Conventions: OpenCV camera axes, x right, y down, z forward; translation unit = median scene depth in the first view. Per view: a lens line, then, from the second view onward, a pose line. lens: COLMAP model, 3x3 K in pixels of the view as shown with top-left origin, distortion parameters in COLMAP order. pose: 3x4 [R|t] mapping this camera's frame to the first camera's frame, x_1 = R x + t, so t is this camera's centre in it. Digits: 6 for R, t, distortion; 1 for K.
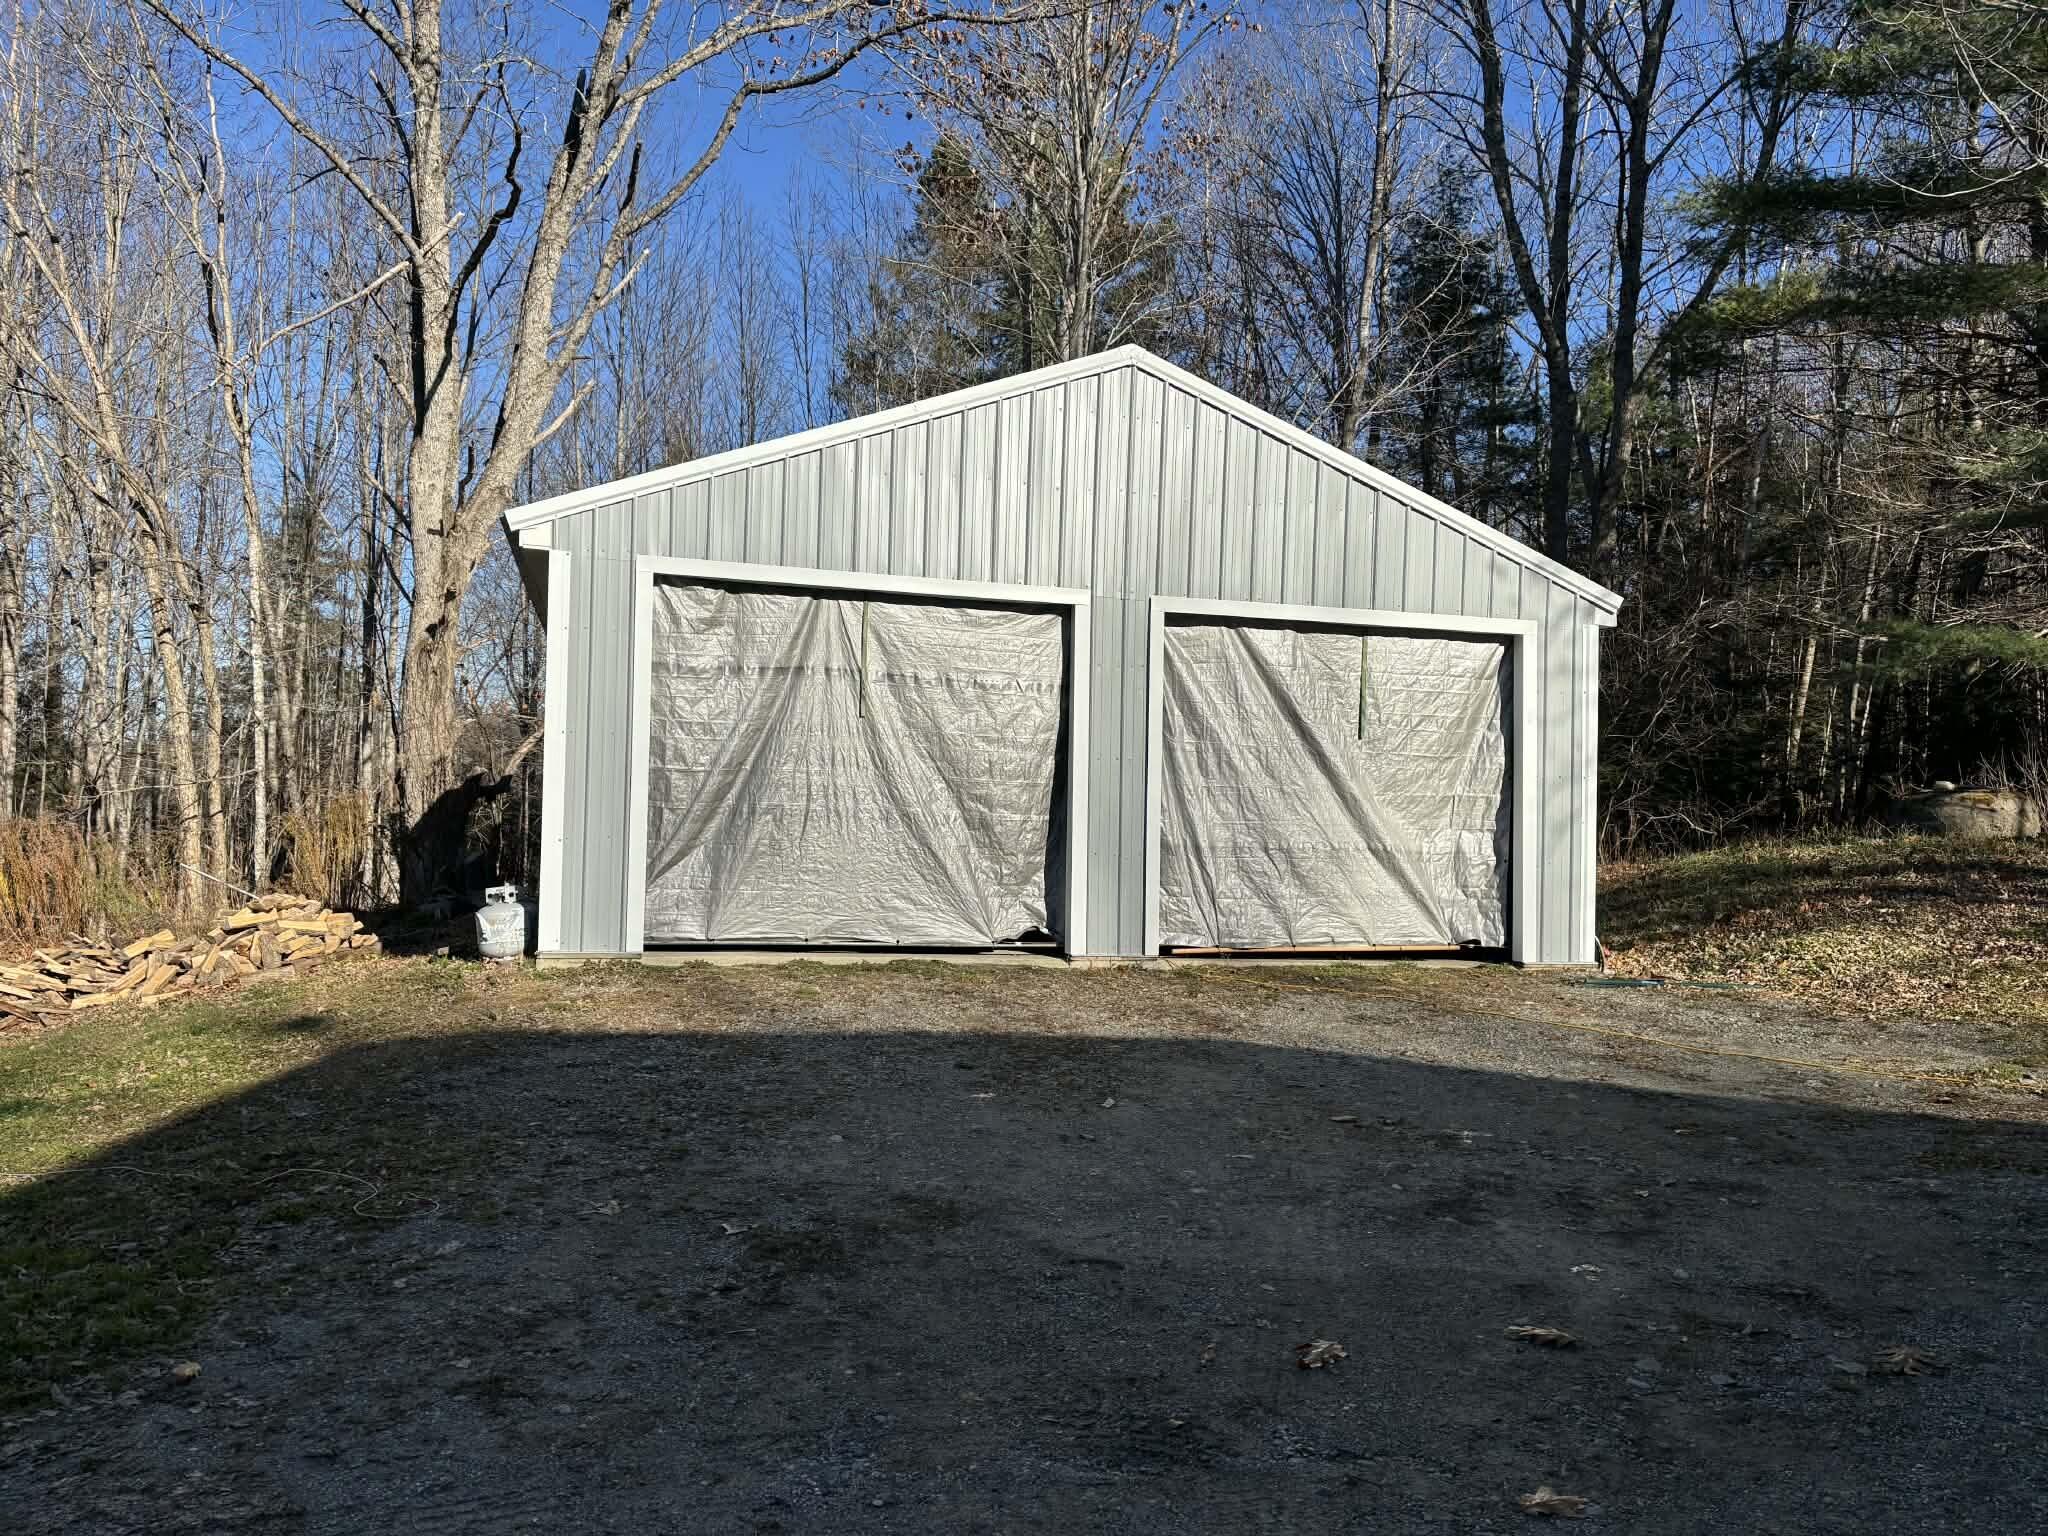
lens RADIAL K [[1504.2, 0, 1024.0], [0, 1504.2, 768.0], [0, 0, 1]] dist [-0.007831, -0.002254]
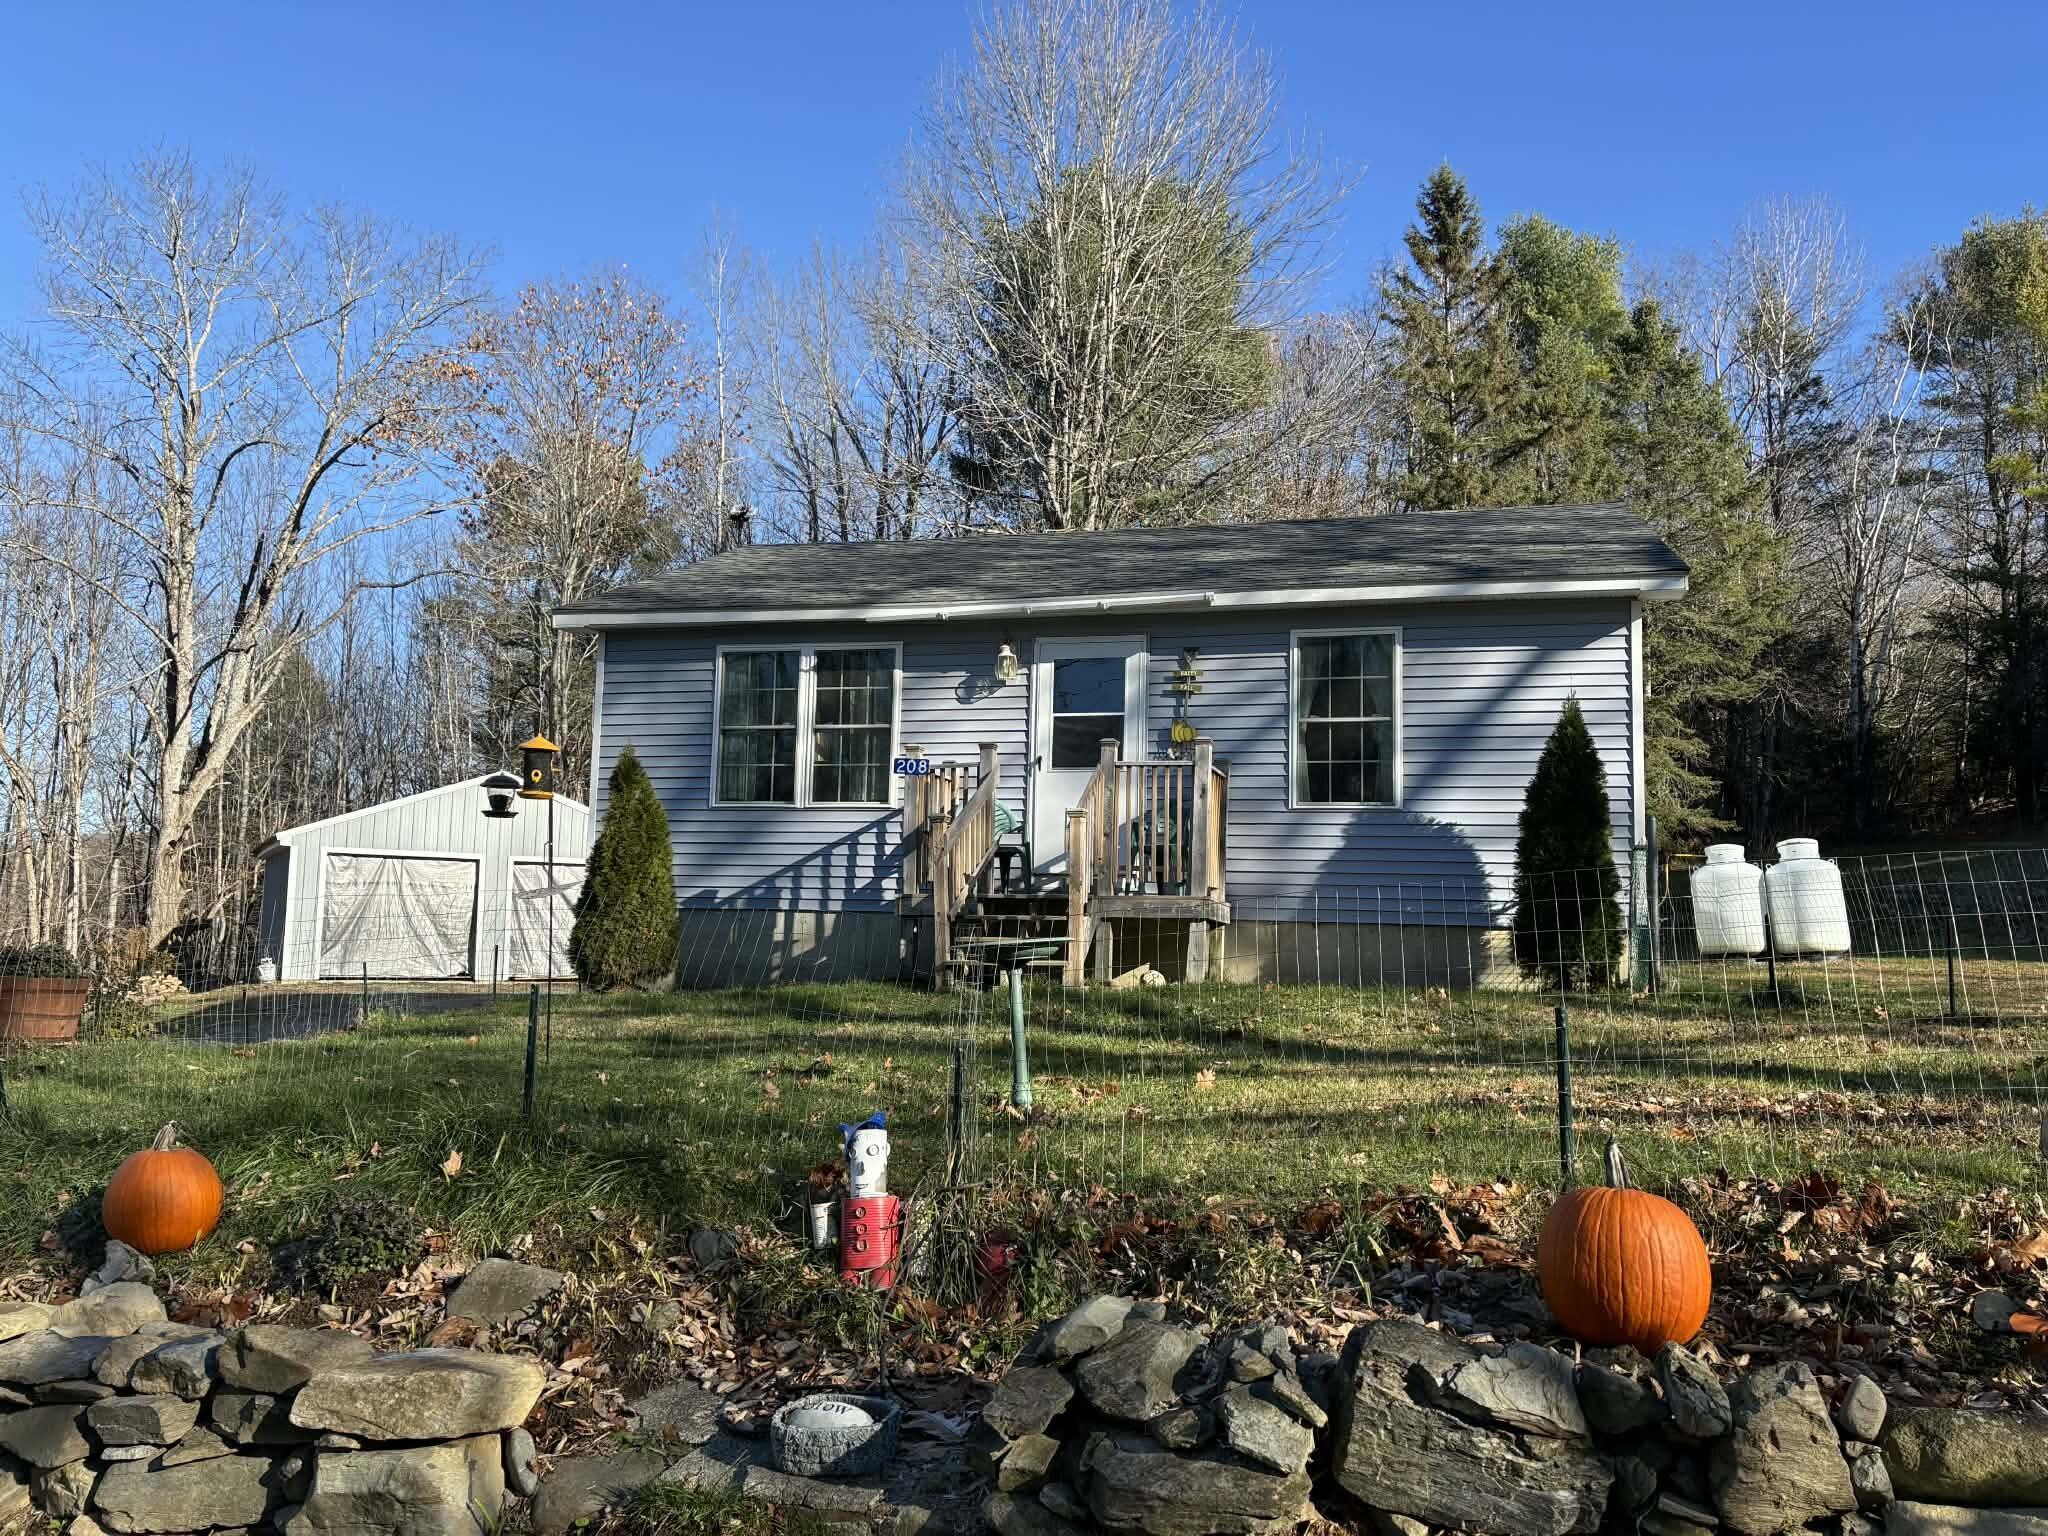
lens RADIAL K [[1504.2, 0, 1024.0], [0, 1504.2, 768.0], [0, 0, 1]] dist [-0.007831, -0.002254]
pose [[0.967428, 0.012701, 0.252827, 0.313440], [0.010166, 0.995986, -0.088933, -0.014234], [-0.252941, 0.088606, 0.963416, -2.073816]]
